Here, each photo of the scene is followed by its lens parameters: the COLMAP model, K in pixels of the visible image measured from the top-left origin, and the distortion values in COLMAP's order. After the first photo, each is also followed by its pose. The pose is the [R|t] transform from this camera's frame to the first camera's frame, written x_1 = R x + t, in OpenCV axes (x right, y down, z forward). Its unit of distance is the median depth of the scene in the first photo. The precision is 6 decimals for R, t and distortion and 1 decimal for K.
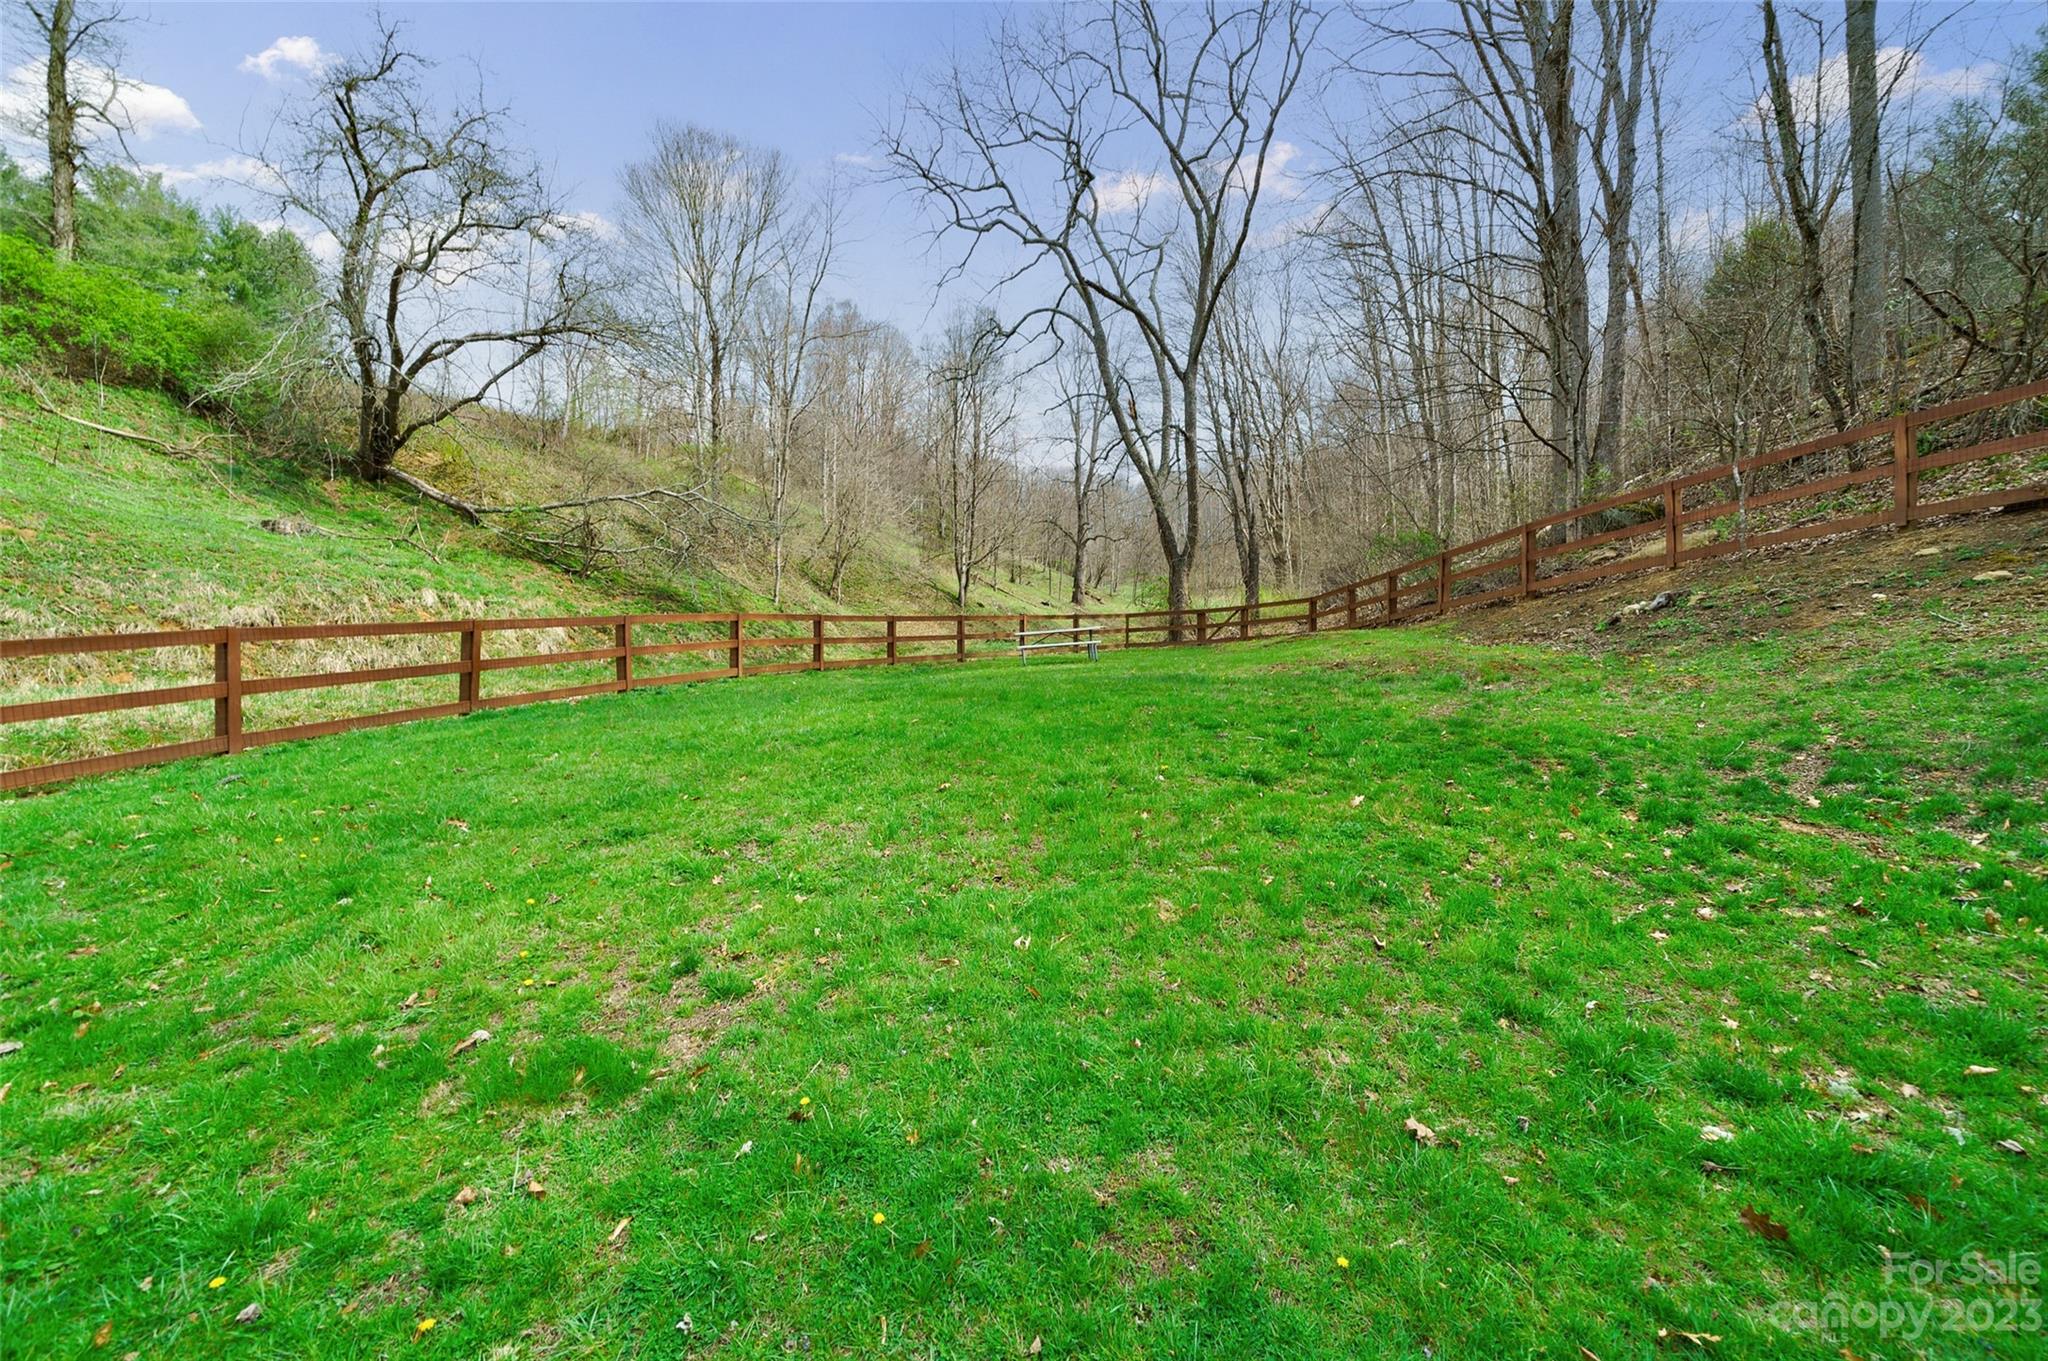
lens RADIAL K [[730.2, 0, 1053.1], [0, 730.2, 682.8], [0, 0, 1]] dist [-0.002645, -0.000220]
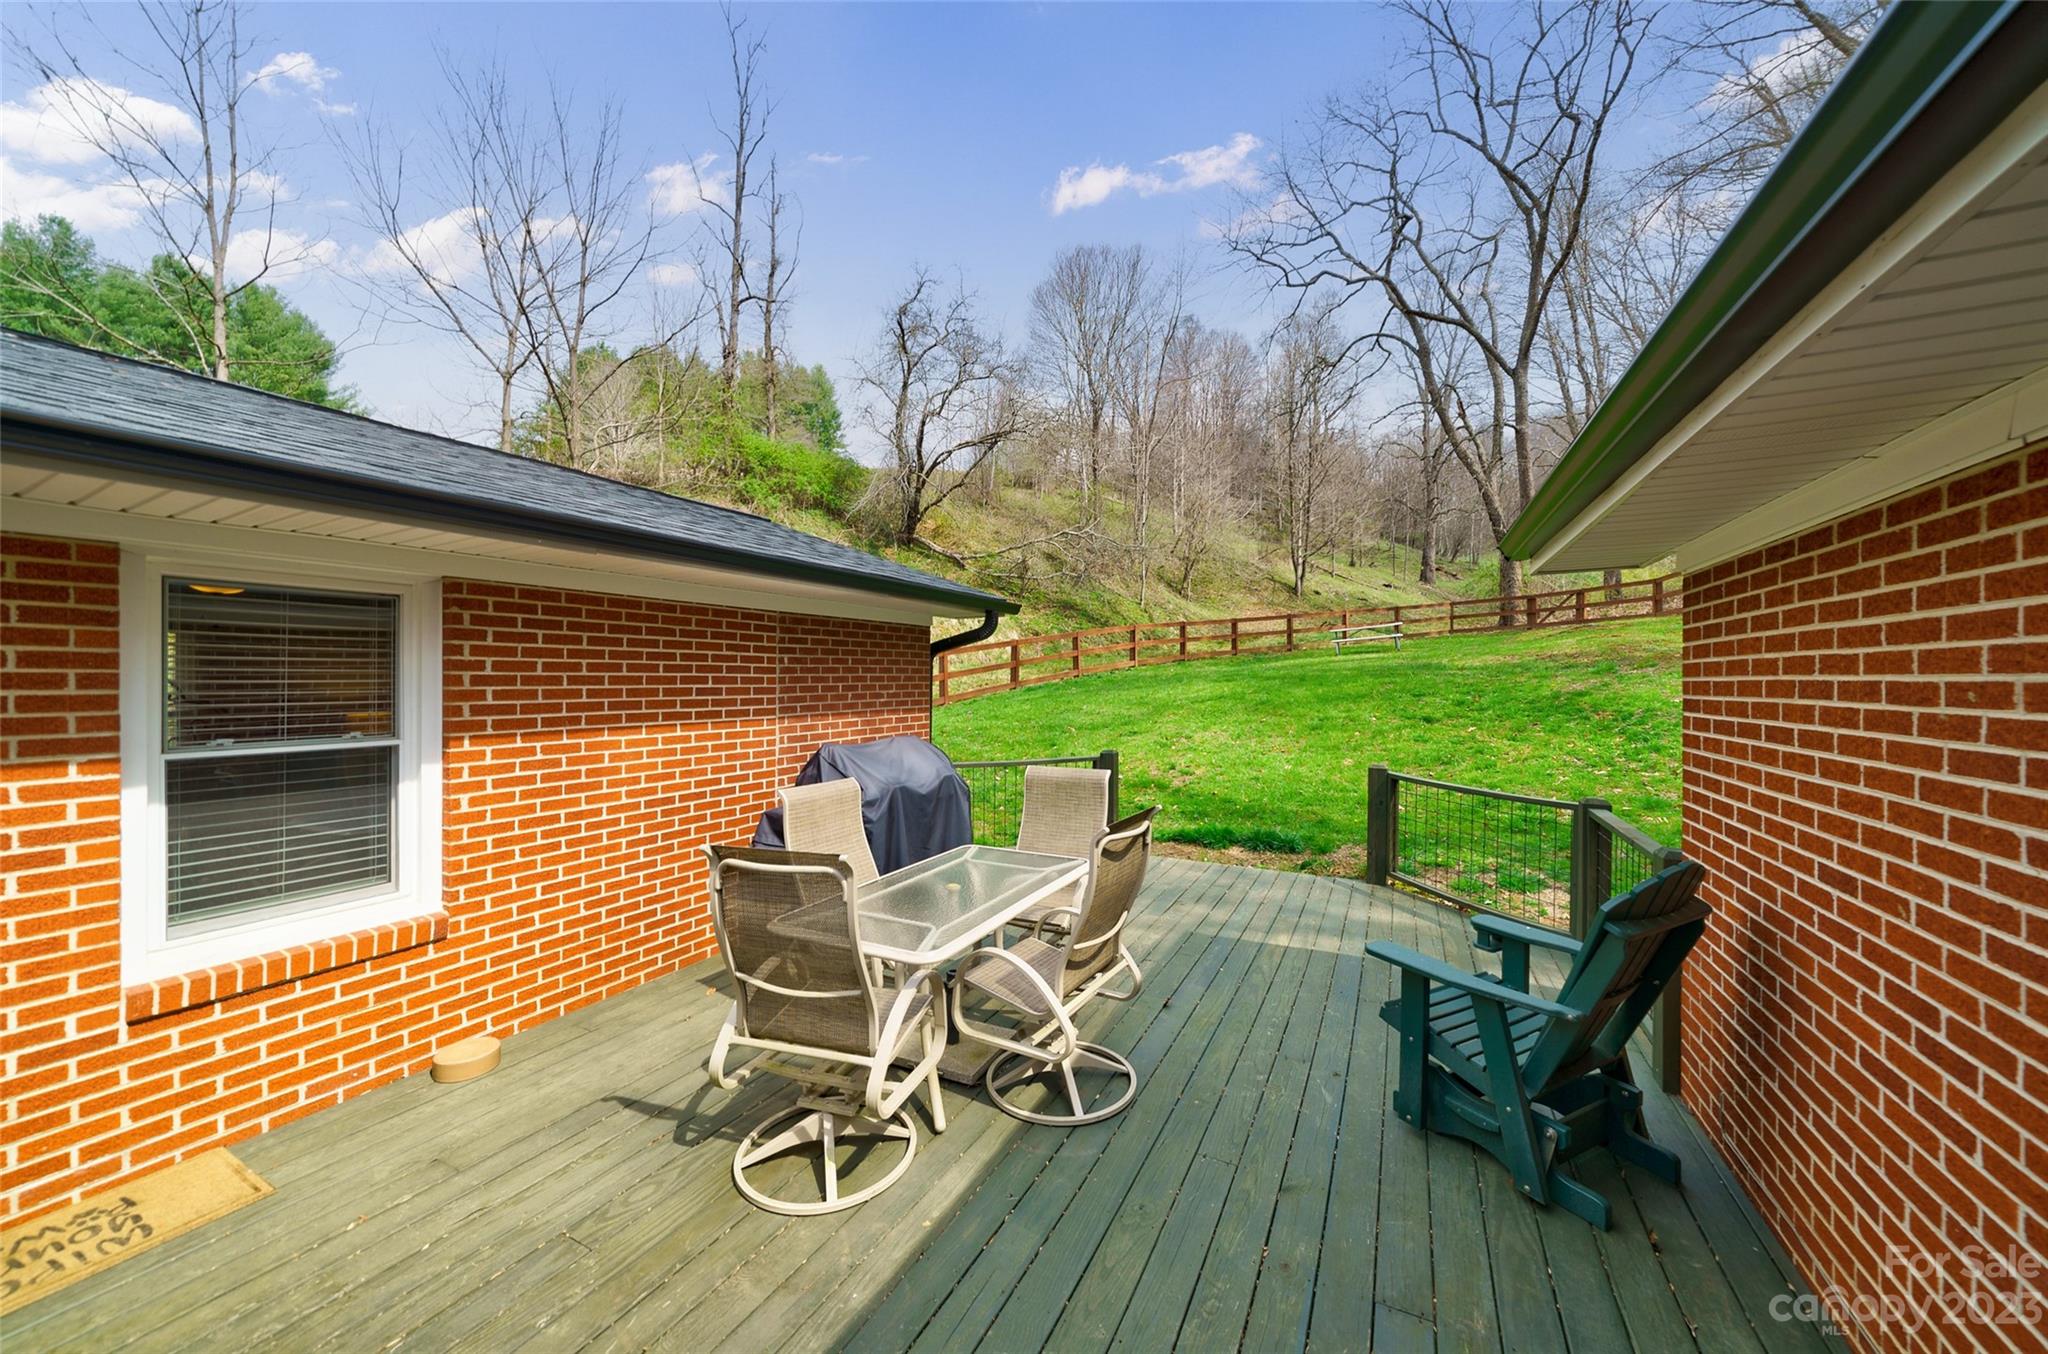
lens RADIAL K [[730.2, 0, 1053.1], [0, 730.2, 679.3], [0, 0, 1]] dist [-0.002645, -0.000220]
pose [[0.896692, -0.002394, -0.442649, 0.049495], [0.010841, 0.999804, 0.016555, -0.004358], [0.442522, -0.019643, 0.896542, -0.239025]]
